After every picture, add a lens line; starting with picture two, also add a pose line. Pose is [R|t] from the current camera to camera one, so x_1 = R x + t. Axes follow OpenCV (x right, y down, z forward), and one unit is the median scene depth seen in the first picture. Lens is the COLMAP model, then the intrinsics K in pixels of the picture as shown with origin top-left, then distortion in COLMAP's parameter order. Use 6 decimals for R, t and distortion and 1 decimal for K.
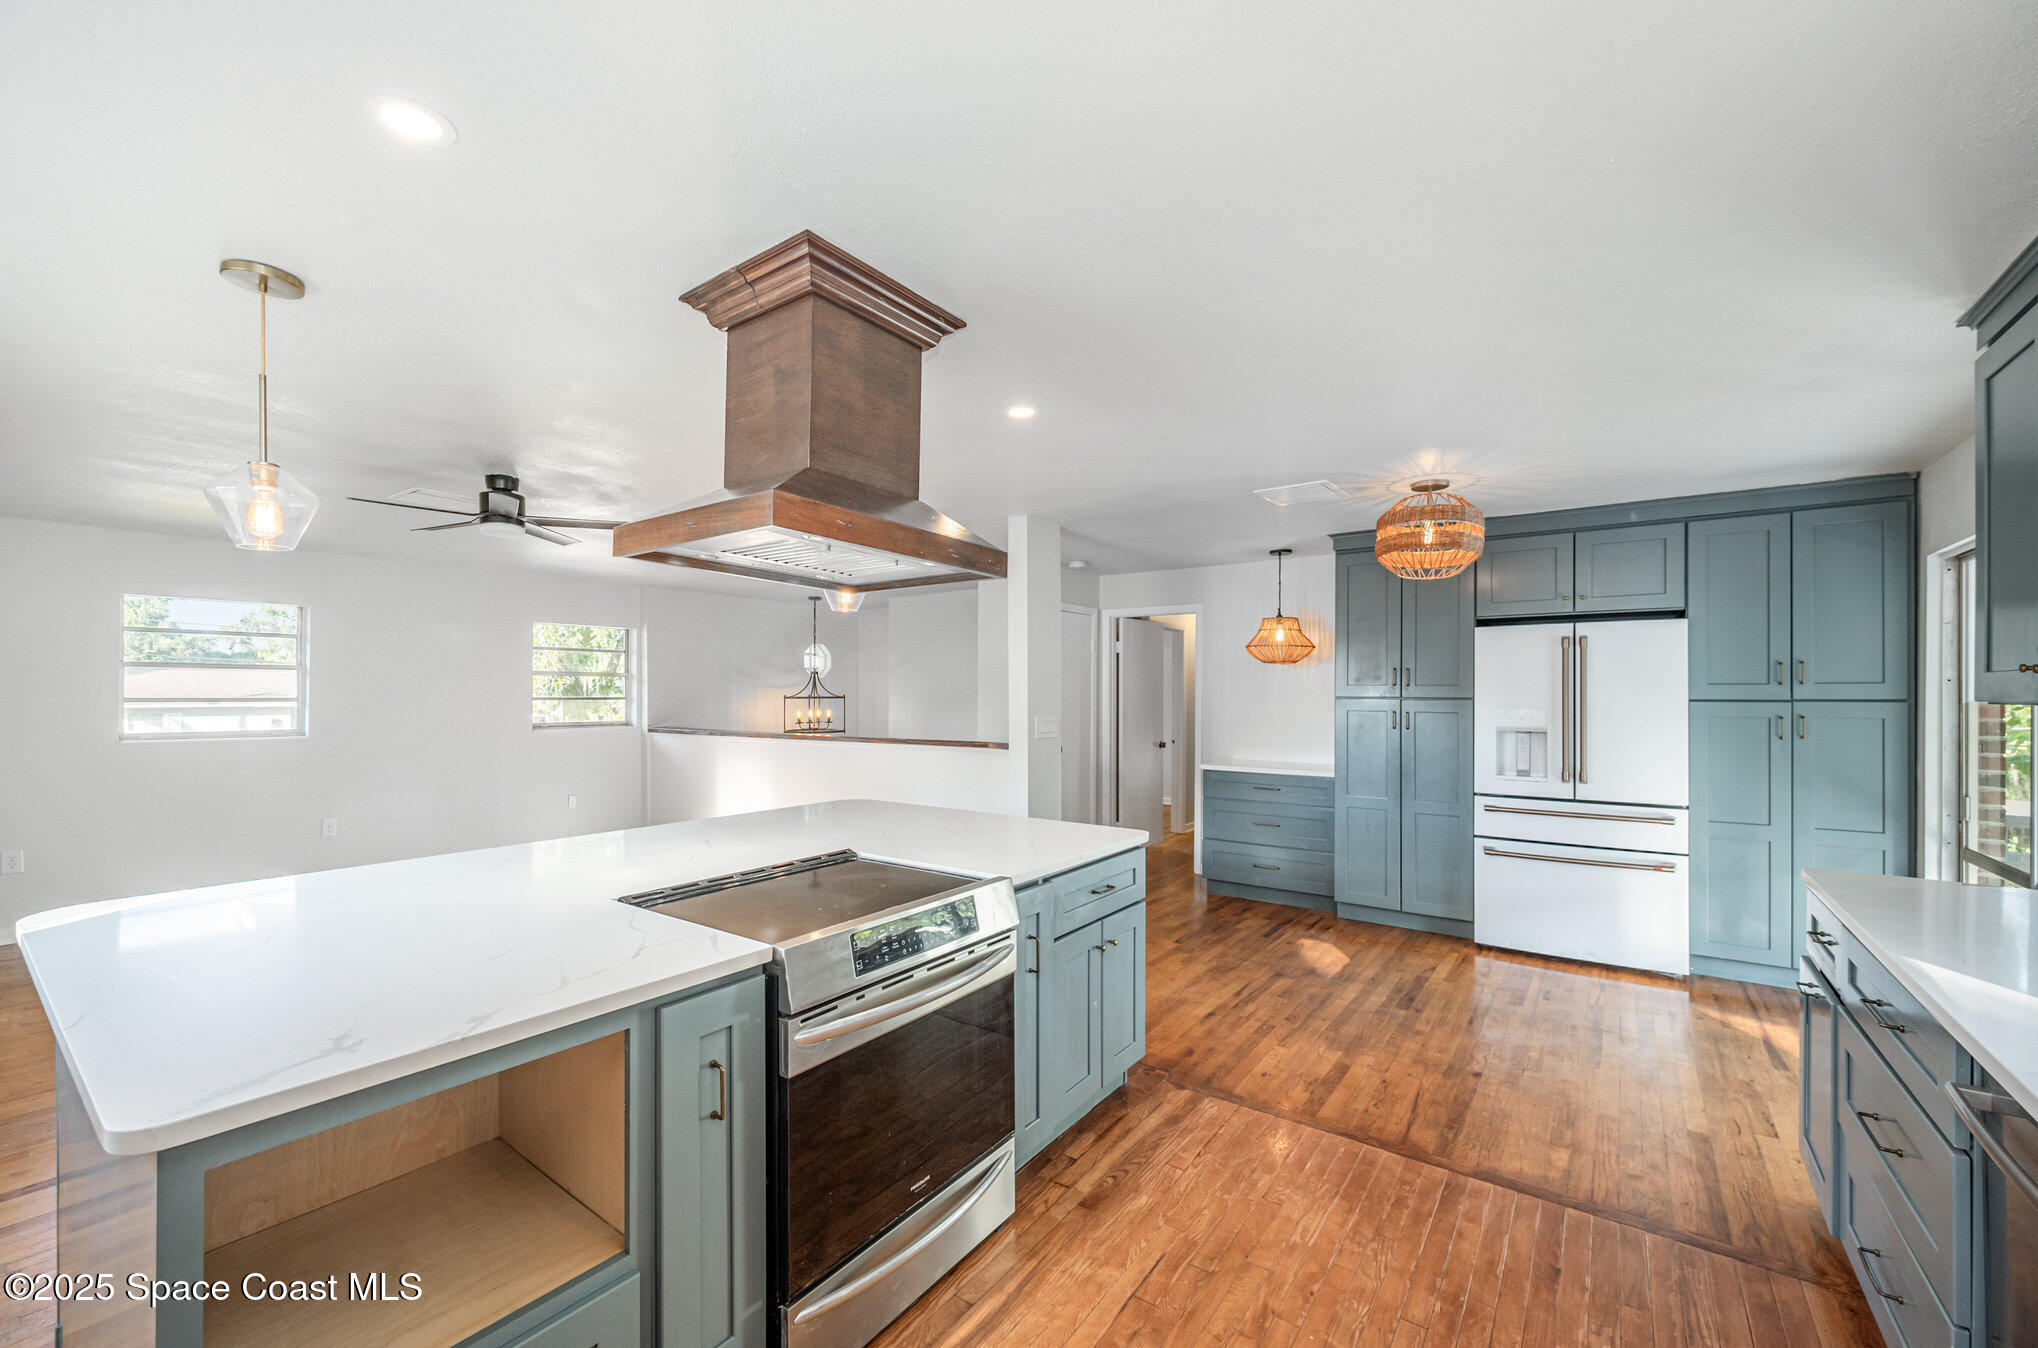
lens RADIAL K [[813.2, 0, 1013.8], [0, 813.2, 687.7], [0, 0, 1]] dist [0.001613, 0.000149]
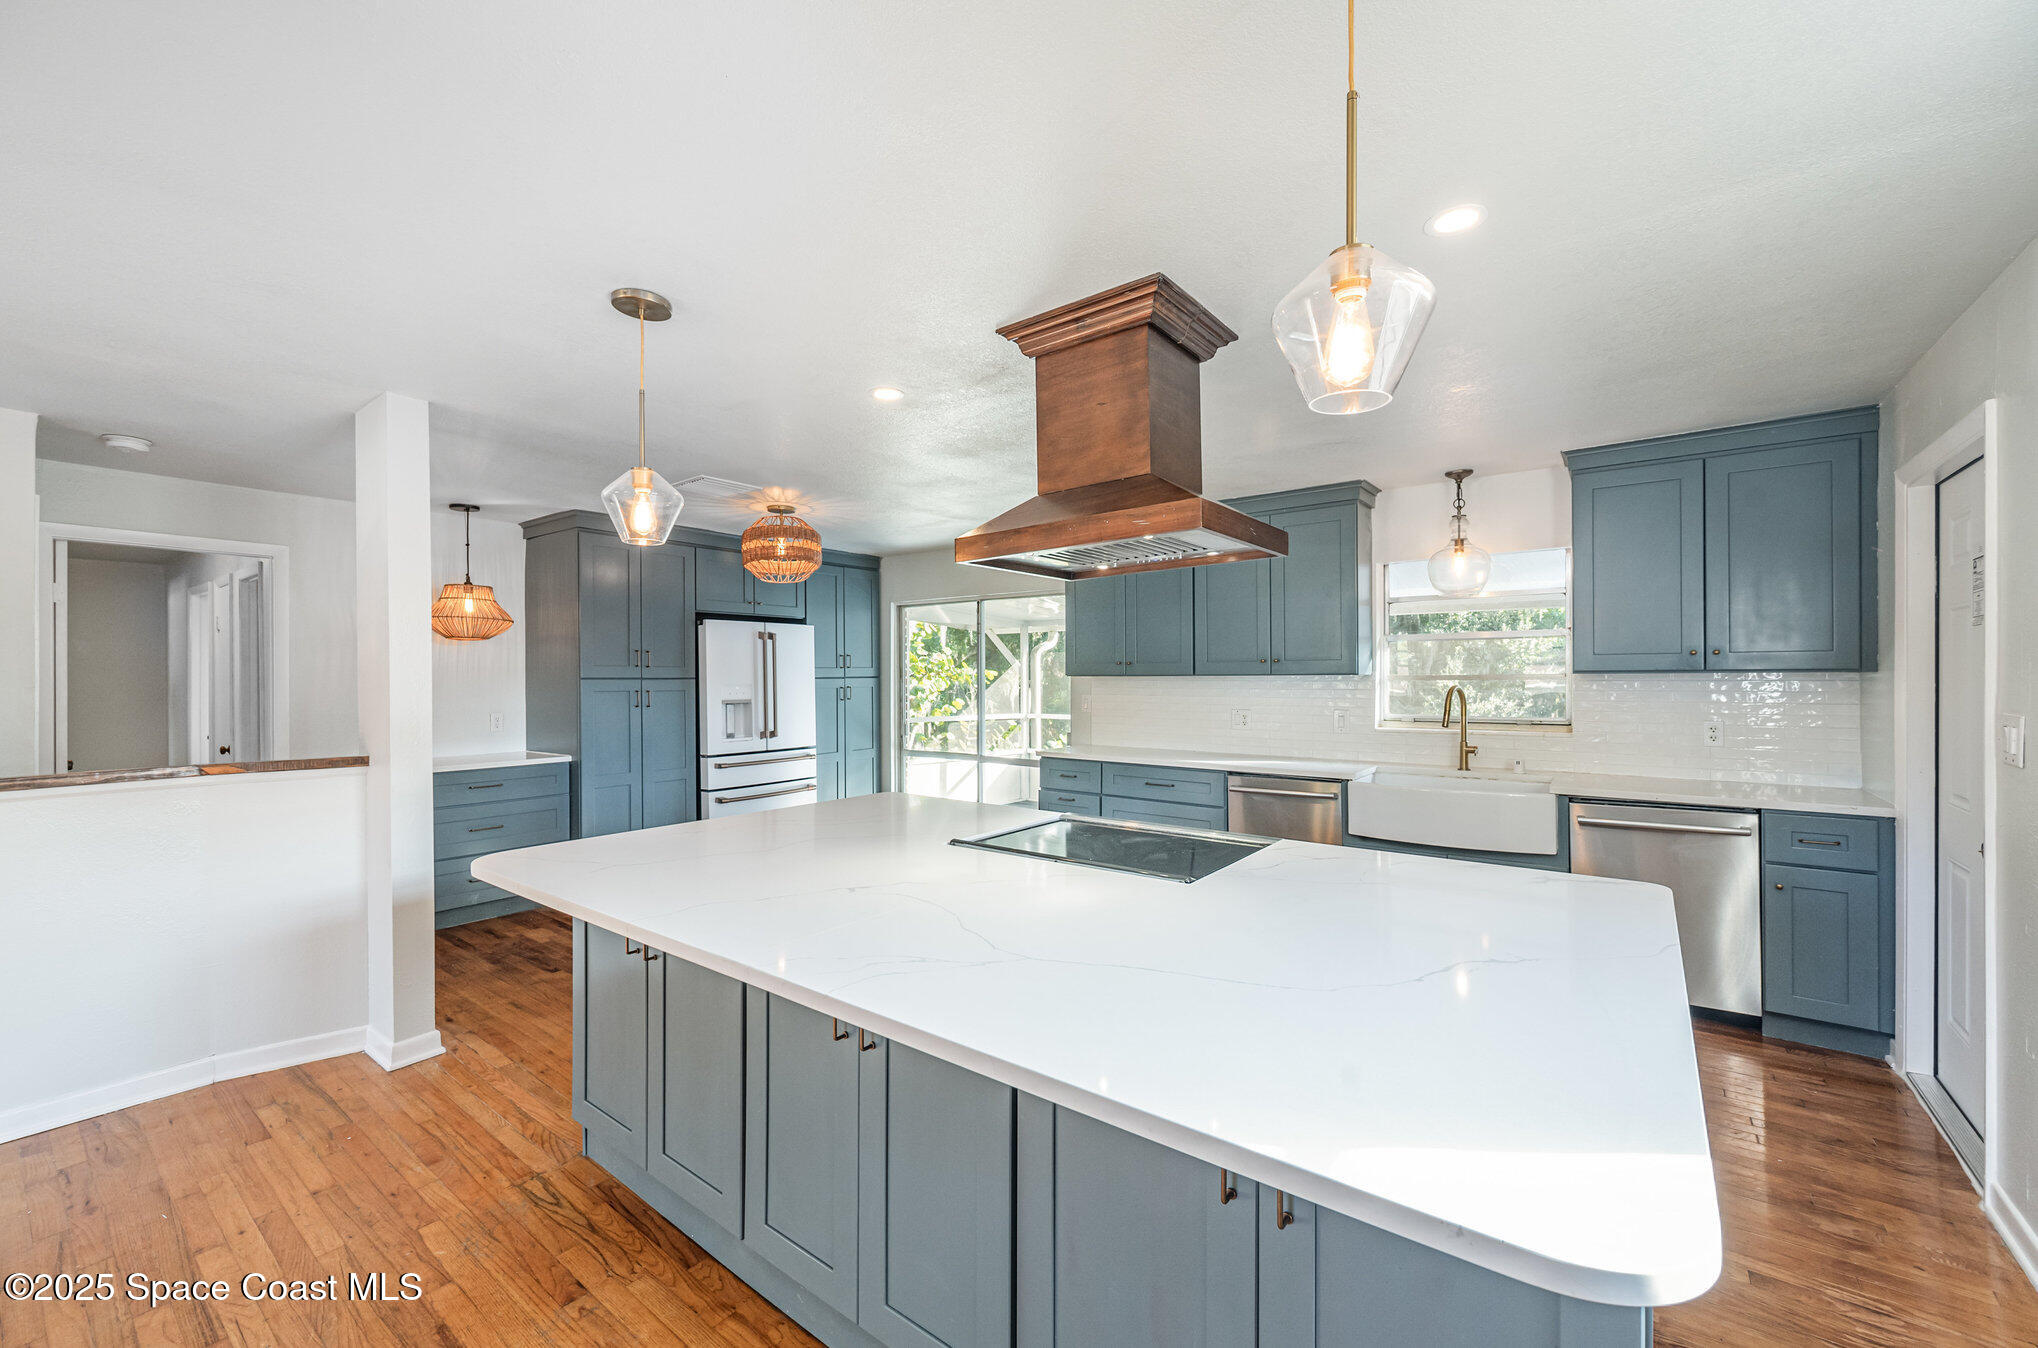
lens RADIAL K [[813.2, 0, 1019.5], [0, 813.2, 676.3], [0, 0, 1]] dist [0.001613, 0.000149]
pose [[0.033784, -0.005406, 0.999415, -0.721343], [-0.004501, 0.999974, 0.005562, 0.002244], [-0.999419, -0.004686, 0.033759, 0.572026]]
